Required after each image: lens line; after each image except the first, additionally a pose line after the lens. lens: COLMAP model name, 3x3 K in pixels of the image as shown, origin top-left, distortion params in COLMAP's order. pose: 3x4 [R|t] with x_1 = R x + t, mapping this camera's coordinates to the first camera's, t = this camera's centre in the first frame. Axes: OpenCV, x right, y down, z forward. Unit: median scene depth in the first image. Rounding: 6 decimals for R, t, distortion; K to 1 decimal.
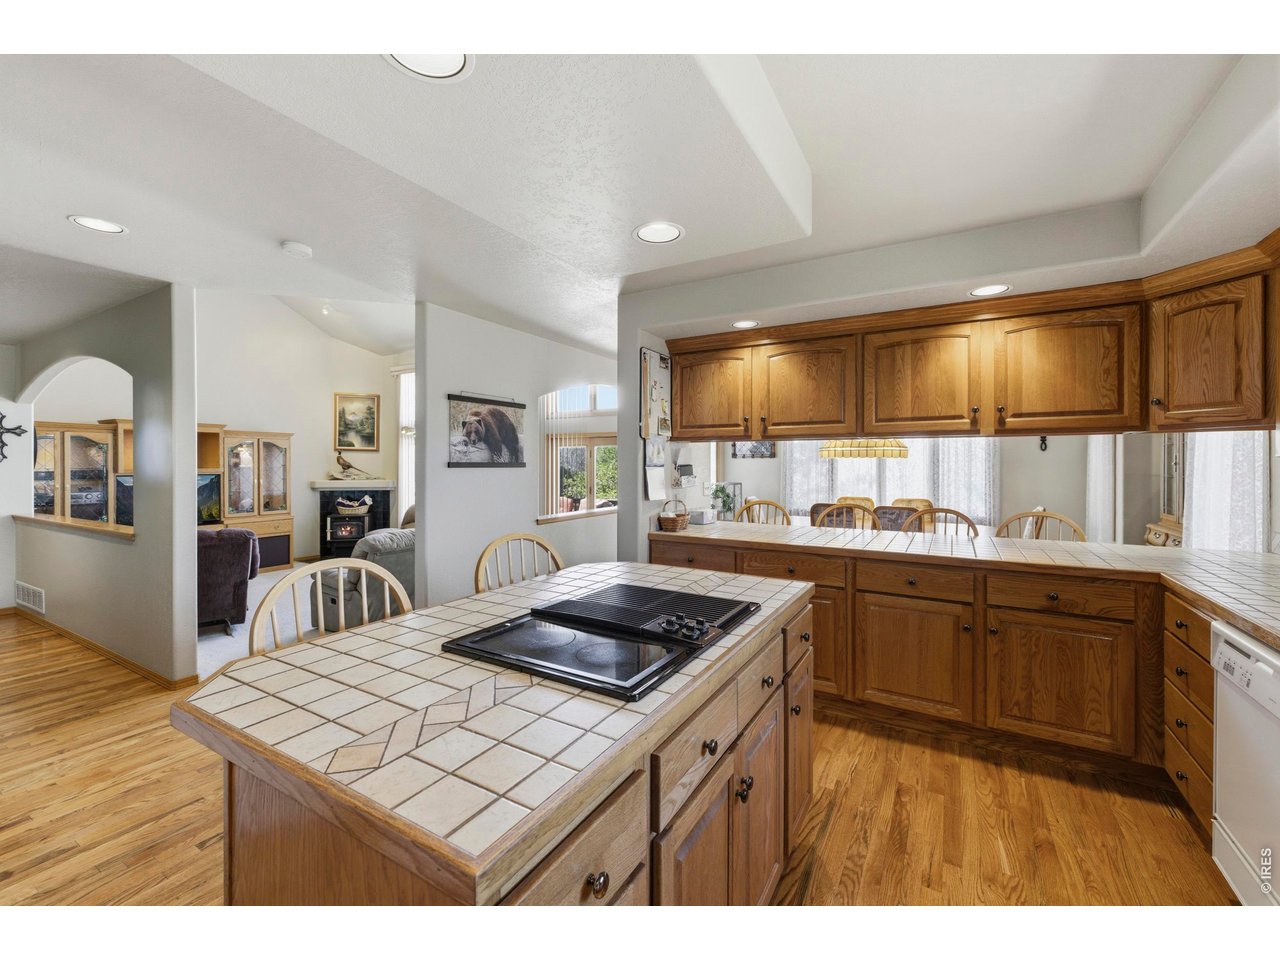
lens RADIAL K [[540.6, 0, 647.5], [0, 540.6, 464.3], [0, 0, 1]] dist [-0.013414, 0.000224]
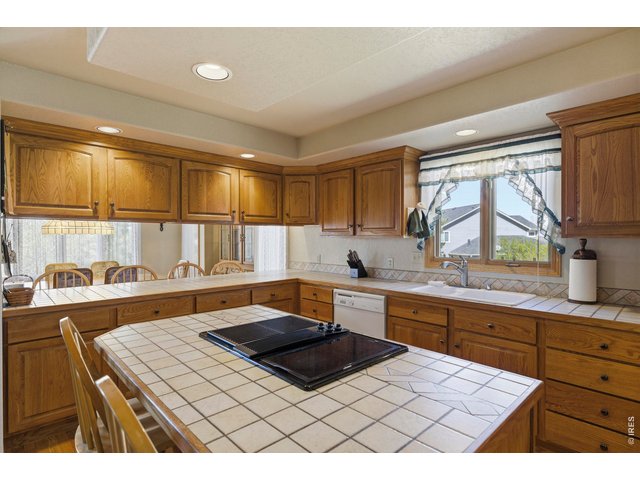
lens RADIAL K [[330.2, 0, 320.0], [0, 330.2, 240.0], [0, 0, 1]] dist [-0.001055, 0.000065]
pose [[0.282662, -0.008344, 0.959183, -0.429795], [0.002081, 0.999965, 0.008085, -0.003248], [-0.959217, -0.000289, 0.282669, 0.298870]]
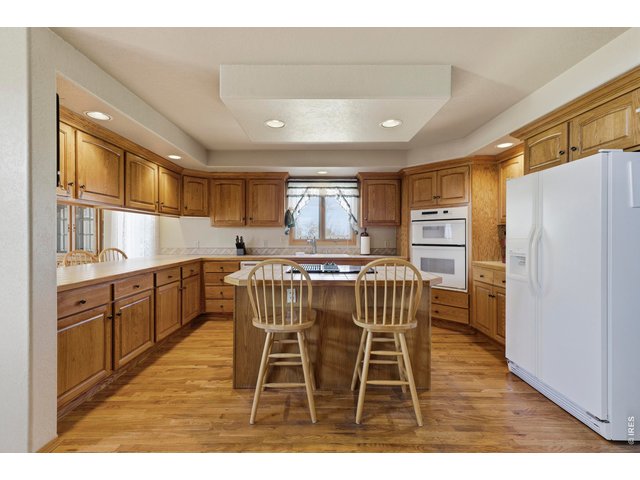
lens RADIAL K [[270.3, 0, 323.7], [0, 270.3, 232.2], [0, 0, 1]] dist [-0.013414, 0.000224]
pose [[-0.493849, 0.008867, 0.869503, -0.676637], [0.001403, 0.999955, -0.009400, 0.037857], [-0.869547, -0.003422, -0.493839, 0.835734]]
